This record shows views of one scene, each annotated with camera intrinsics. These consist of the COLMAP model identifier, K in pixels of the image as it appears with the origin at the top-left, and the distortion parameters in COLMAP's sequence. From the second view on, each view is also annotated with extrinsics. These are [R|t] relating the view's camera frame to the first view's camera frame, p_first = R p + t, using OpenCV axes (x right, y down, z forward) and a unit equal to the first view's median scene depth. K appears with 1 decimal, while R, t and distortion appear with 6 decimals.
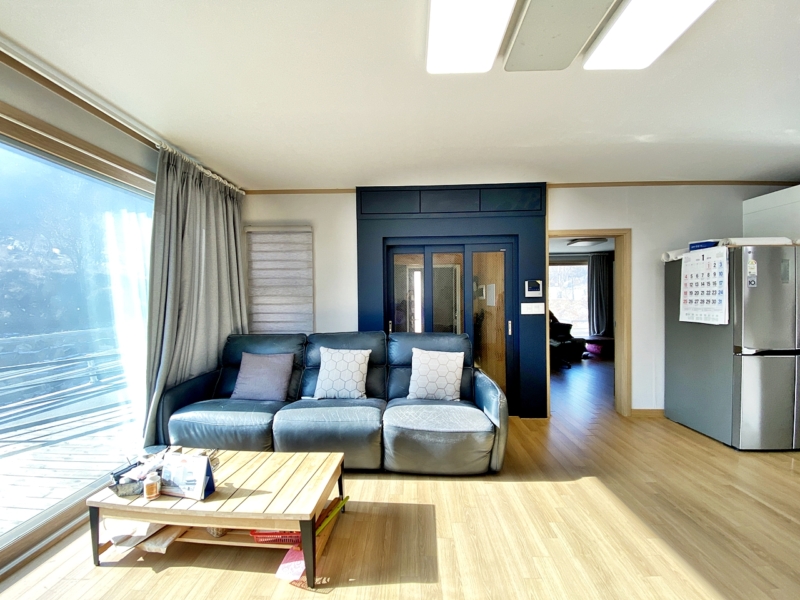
lens RADIAL K [[324.1, 0, 400.0], [0, 324.1, 300.0], [0, 0, 1]] dist [0.015494, -0.016938]
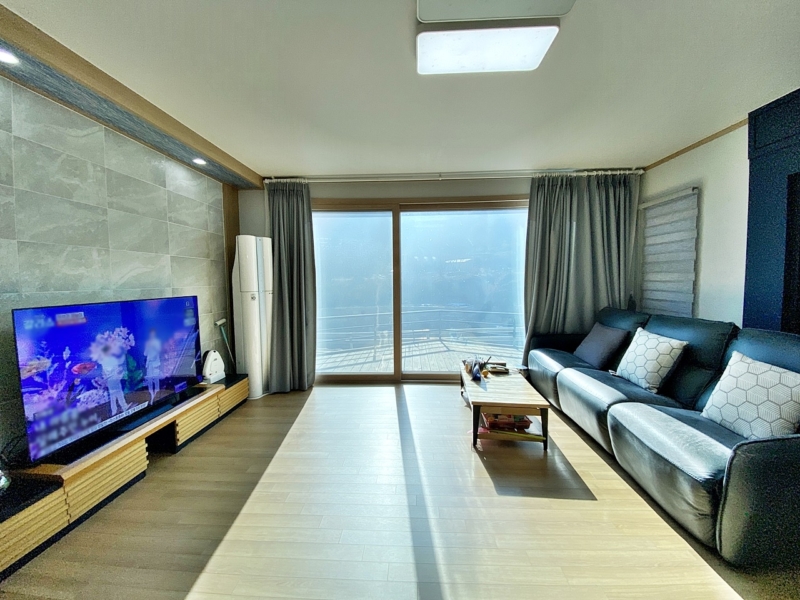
lens RADIAL K [[324.1, 0, 400.0], [0, 324.1, 300.0], [0, 0, 1]] dist [0.015494, -0.016938]
pose [[-0.014814, 0.076322, -0.996973, 0.923605], [-0.001563, 0.997080, 0.076353, -0.006618], [0.999889, 0.002690, -0.014651, 0.425550]]
